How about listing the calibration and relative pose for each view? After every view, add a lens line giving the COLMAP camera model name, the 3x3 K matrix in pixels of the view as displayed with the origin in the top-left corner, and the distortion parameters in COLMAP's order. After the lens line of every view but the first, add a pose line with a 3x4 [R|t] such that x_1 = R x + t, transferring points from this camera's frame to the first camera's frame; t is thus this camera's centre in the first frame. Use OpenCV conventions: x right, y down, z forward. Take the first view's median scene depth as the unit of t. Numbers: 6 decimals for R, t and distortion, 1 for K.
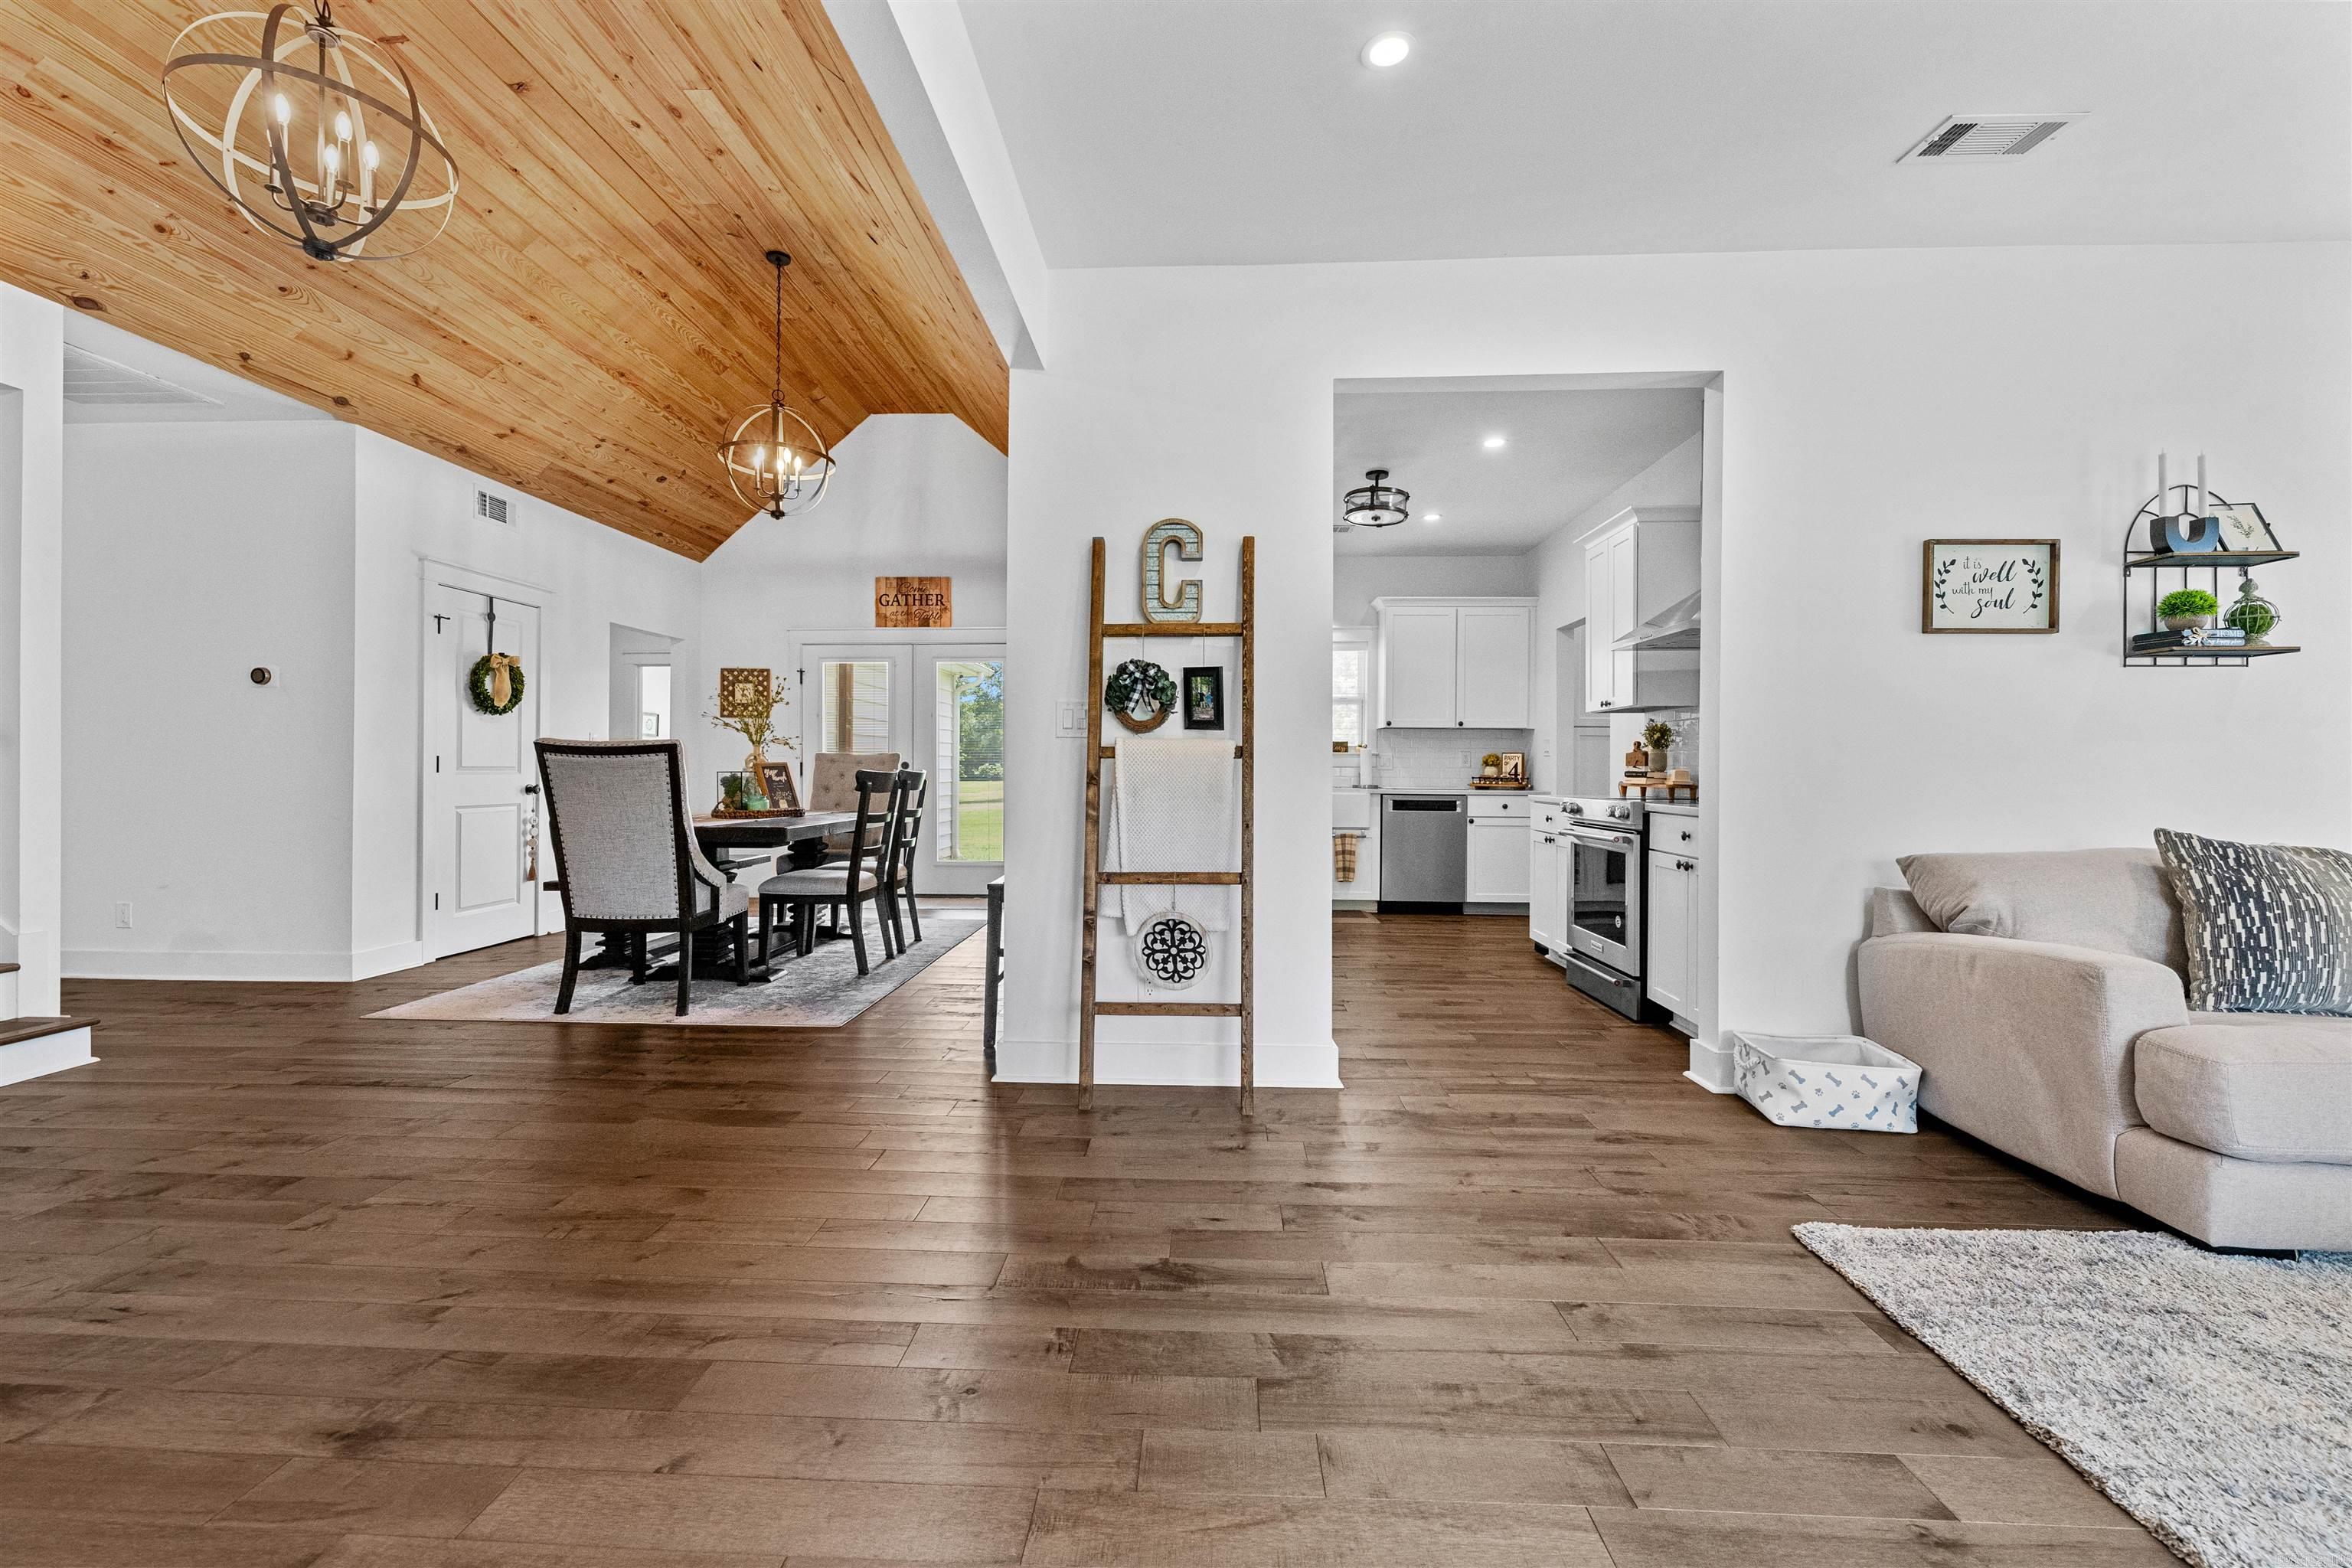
lens RADIAL K [[958.5, 0, 1169.7], [0, 958.5, 773.7], [0, 0, 1]] dist [0.008257, -0.003711]
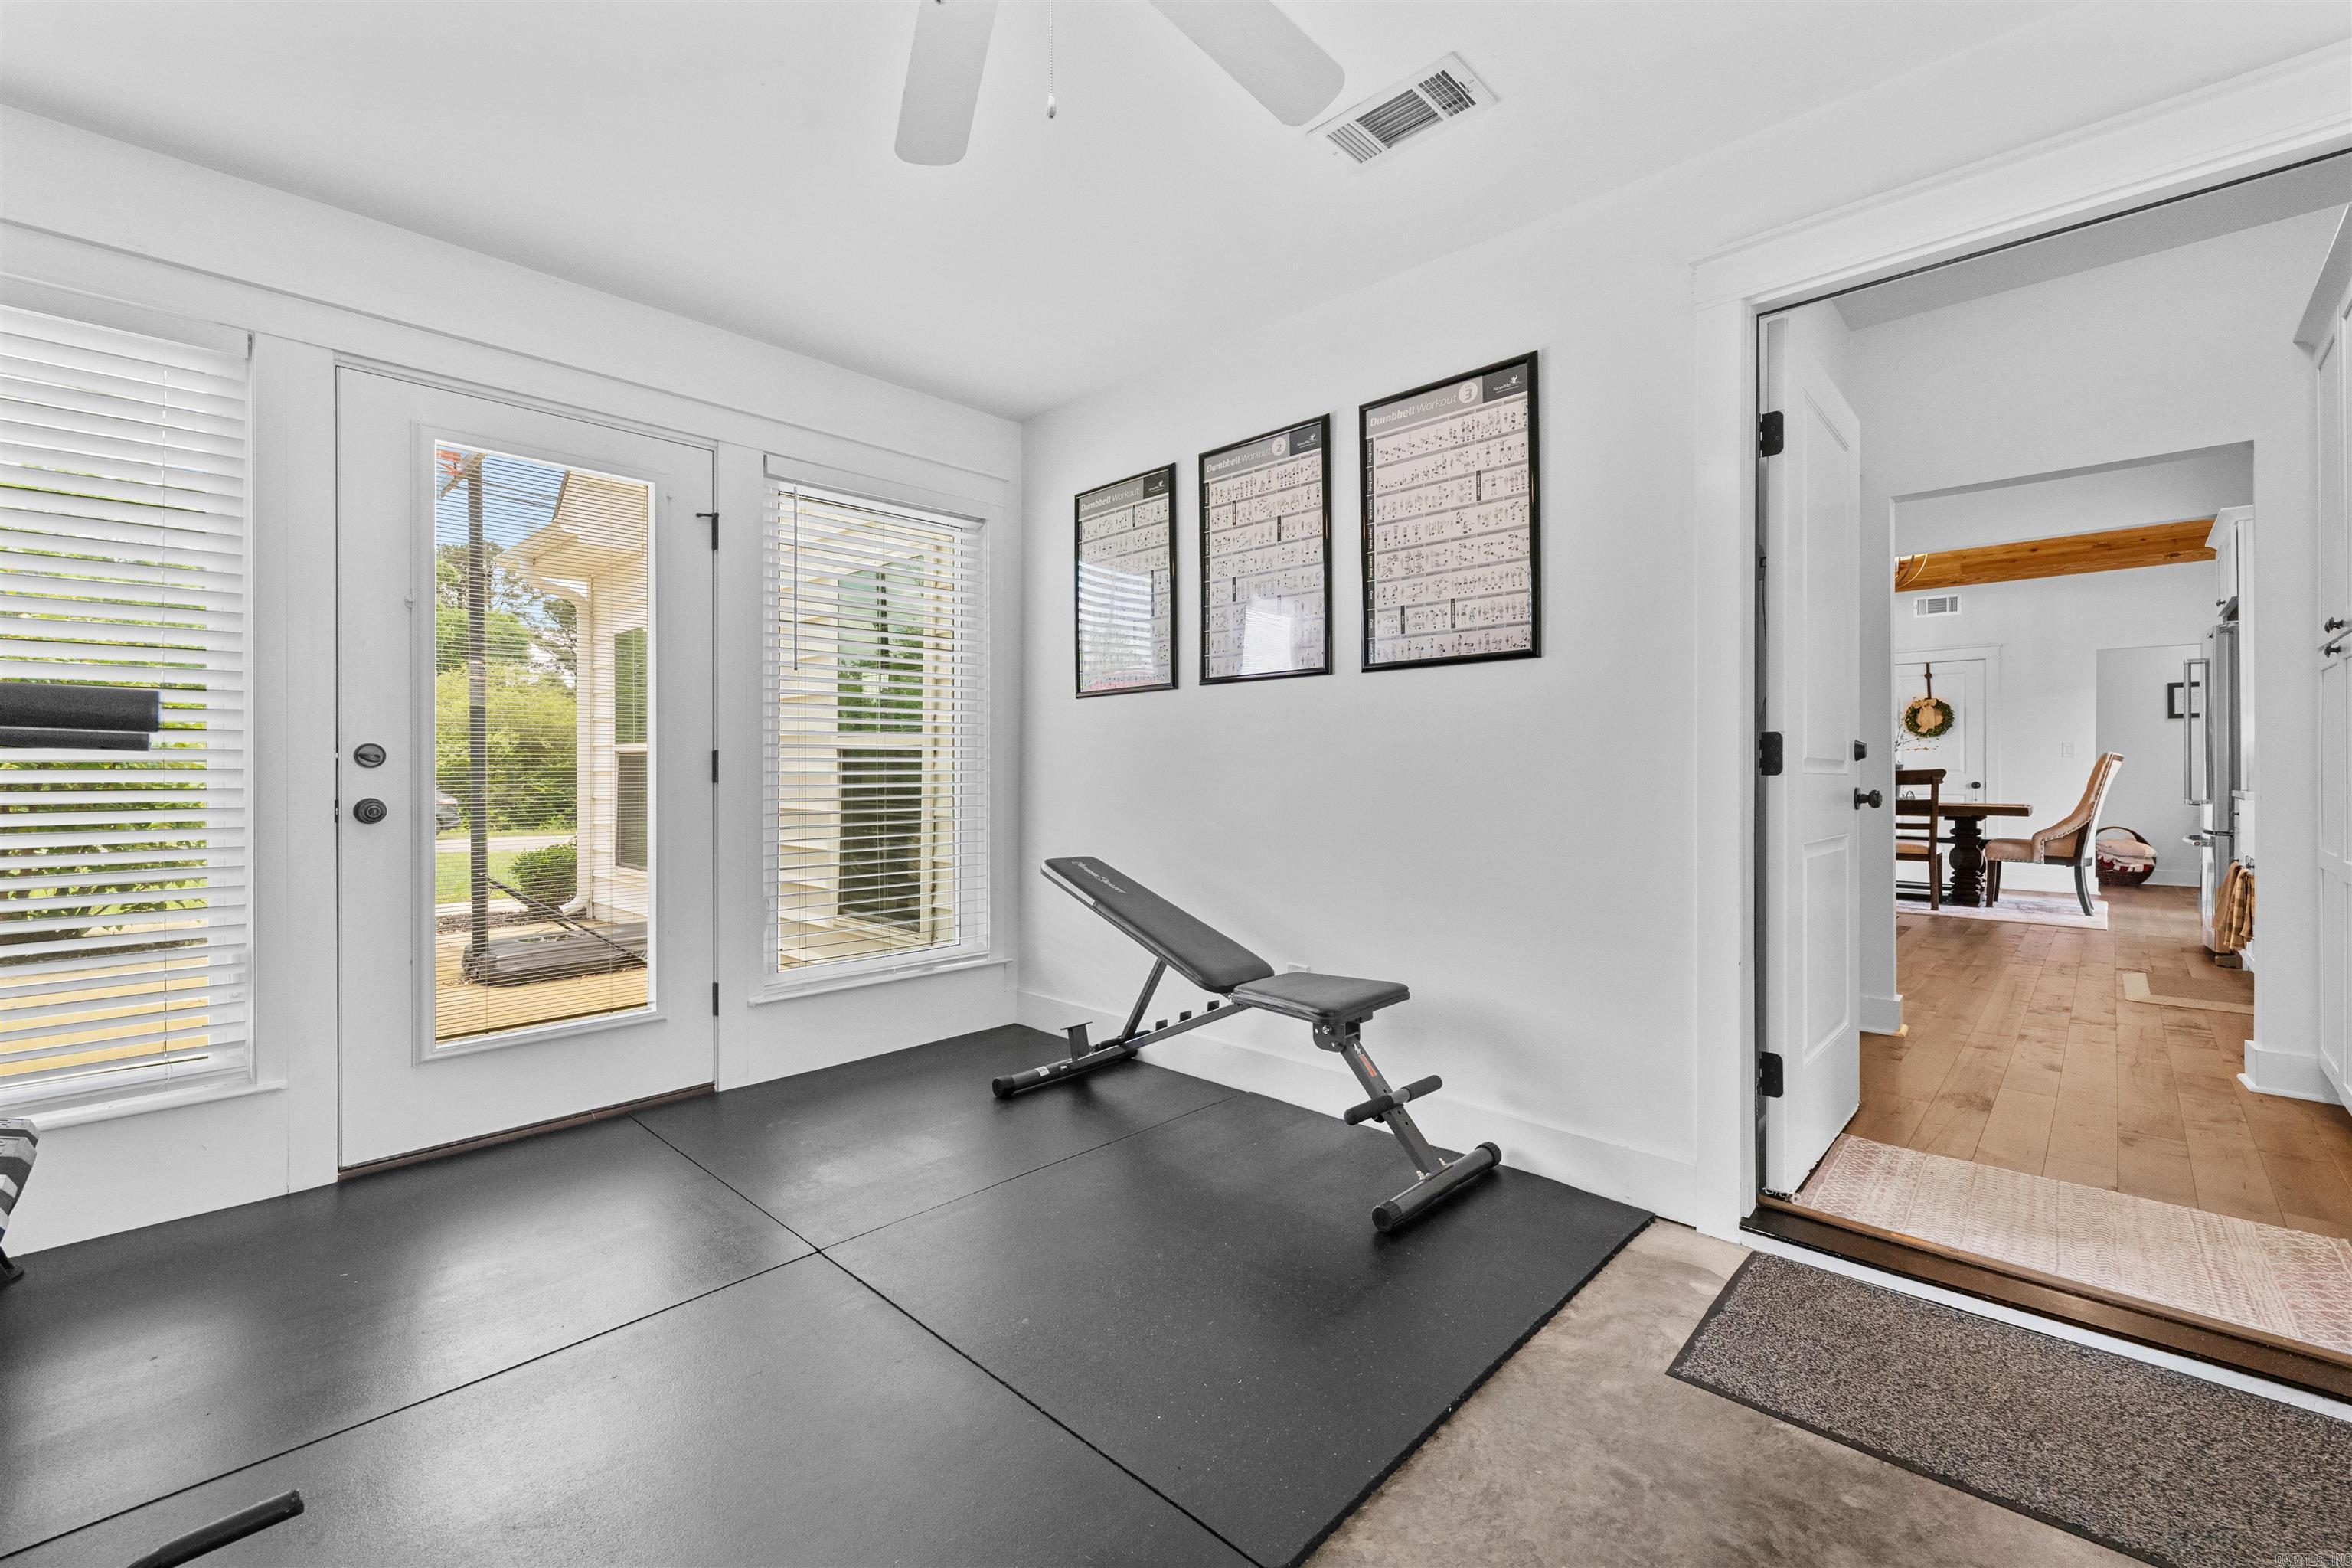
lens RADIAL K [[966.5, 0, 1176.9], [0, 966.5, 774.4], [0, 0, 1]] dist [-0.000257, -0.000075]
pose [[-0.659211, -0.005538, -0.751938, 2.365740], [-0.008785, 0.999961, 0.000337, 0.019463], [0.751907, 0.006828, -0.659234, 2.006672]]
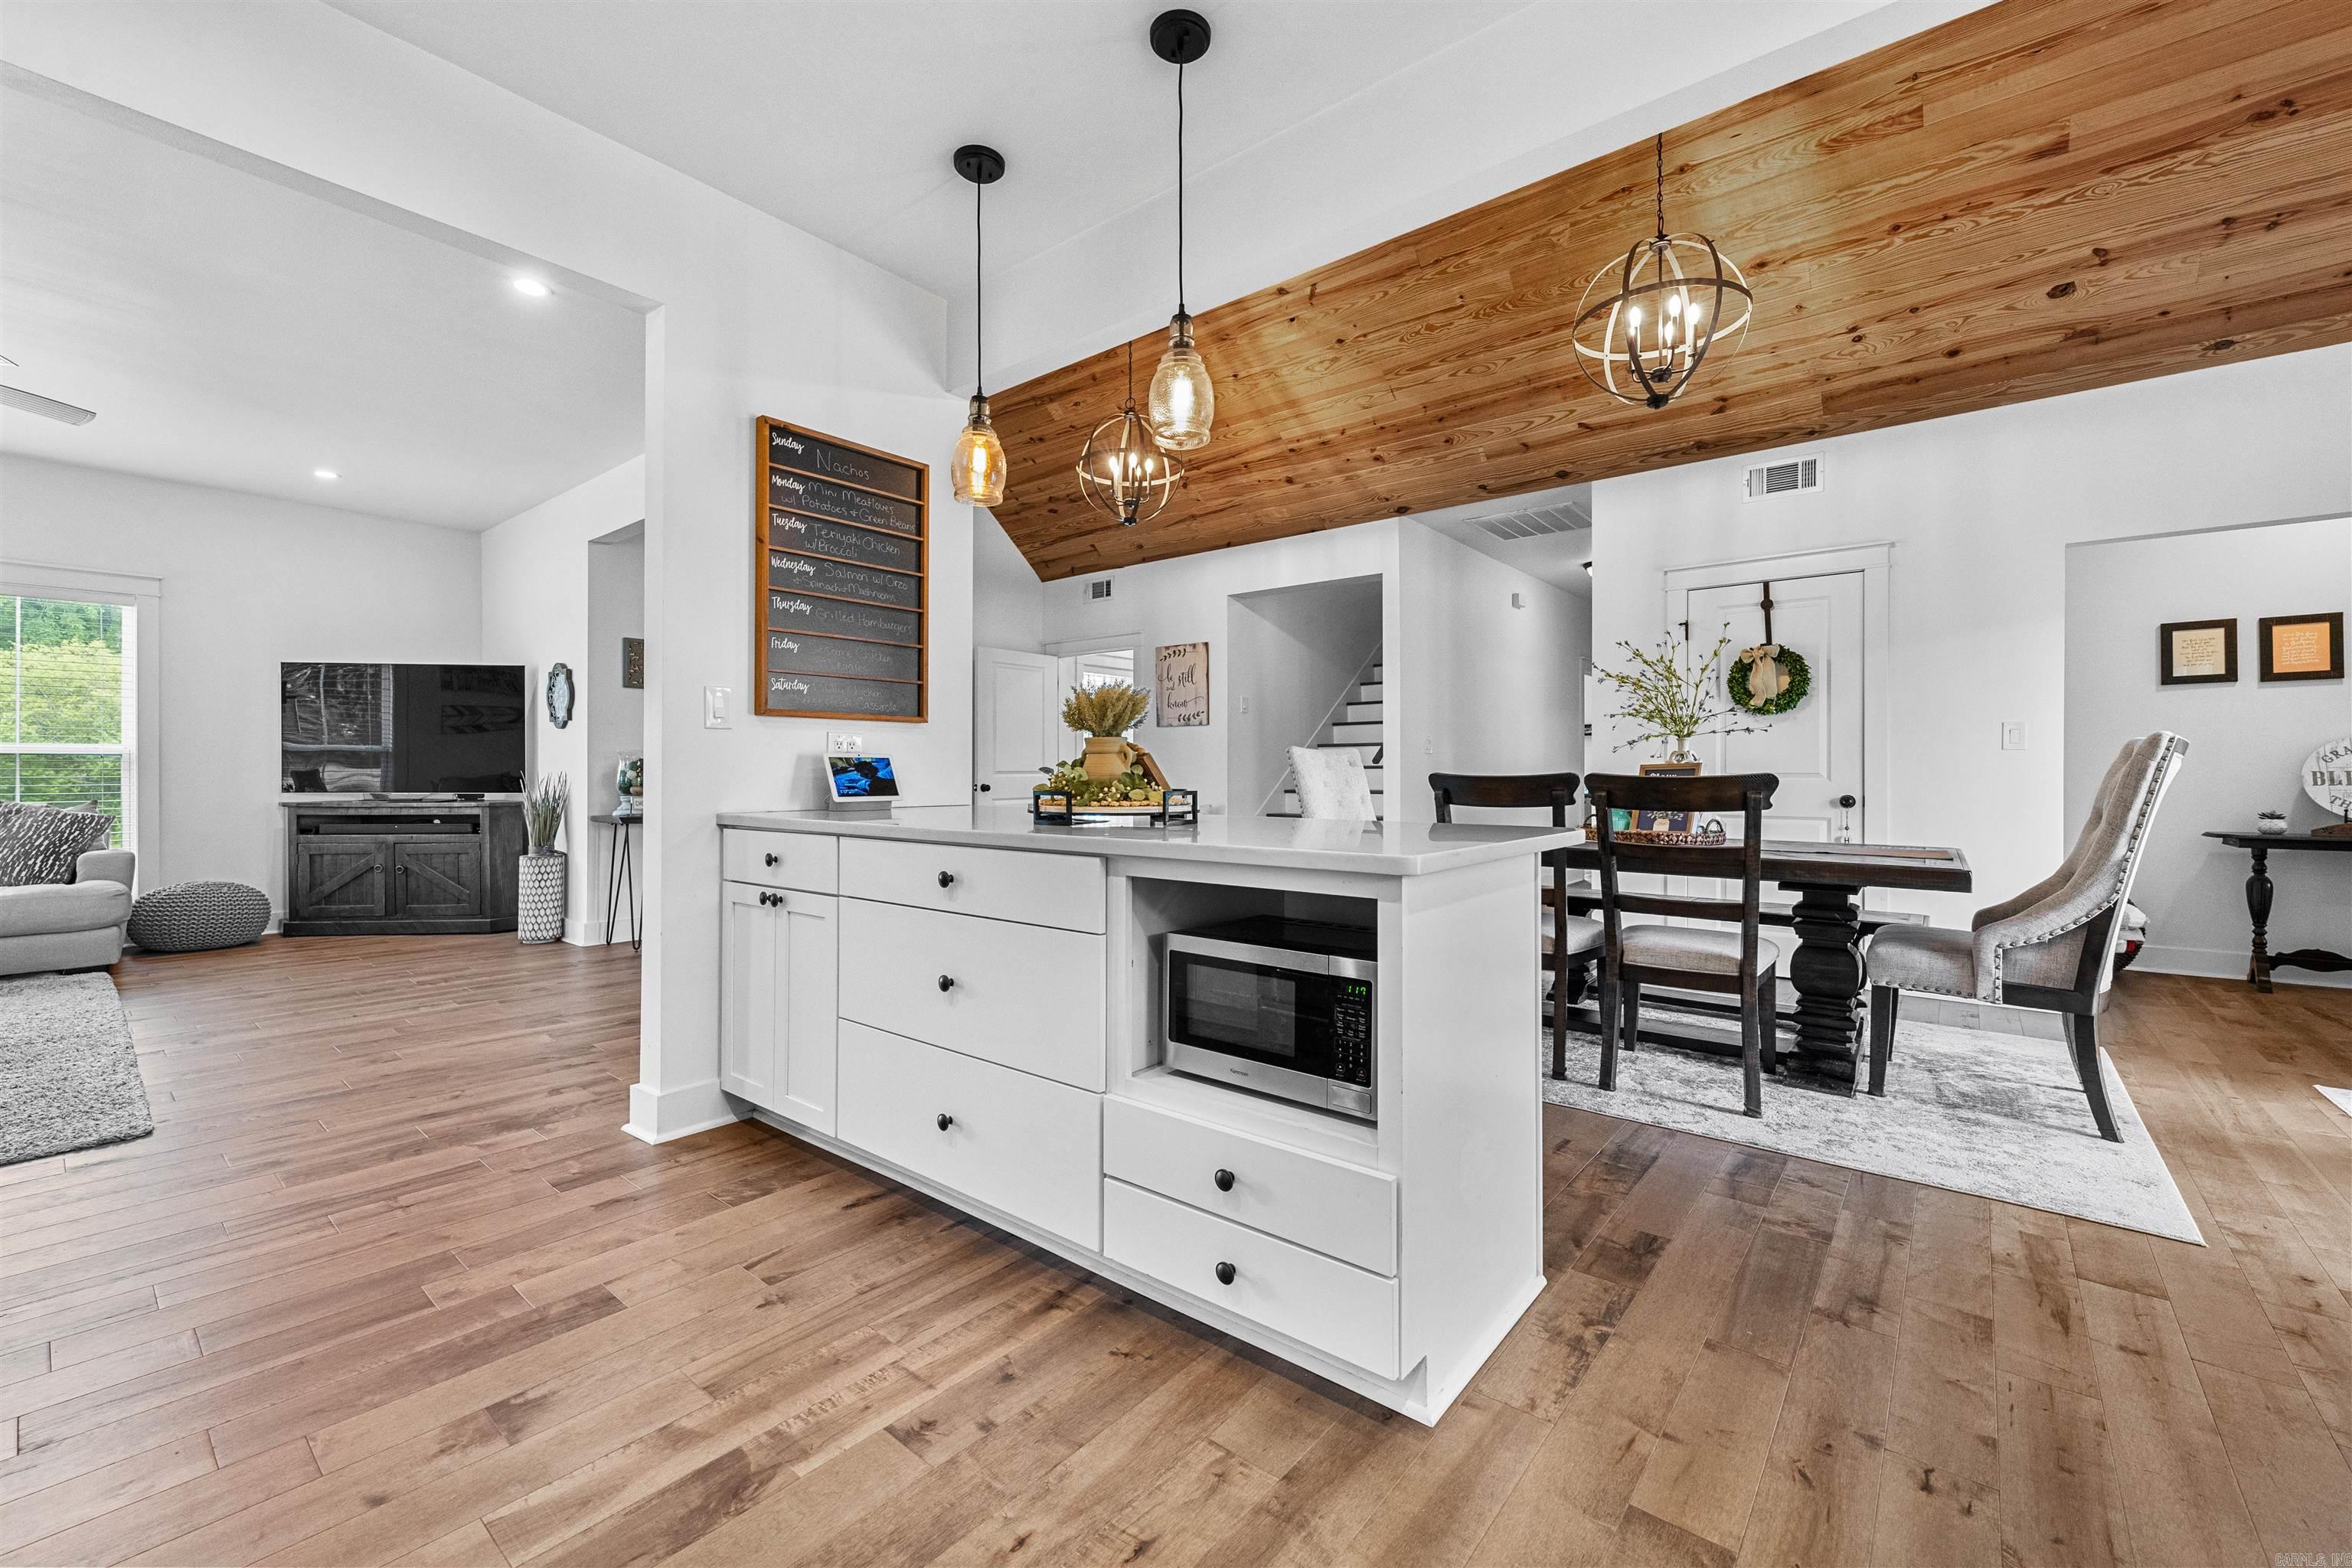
lens RADIAL K [[951.0, 0, 1175.5], [0, 951.0, 775.8], [0, 0, 1]] dist [0.001572, 0.000152]
pose [[-0.601089, -0.004923, -0.799167, 0.582718], [-0.009452, 0.999955, 0.000949, -0.000749], [0.799126, 0.008124, -0.601109, 1.957663]]
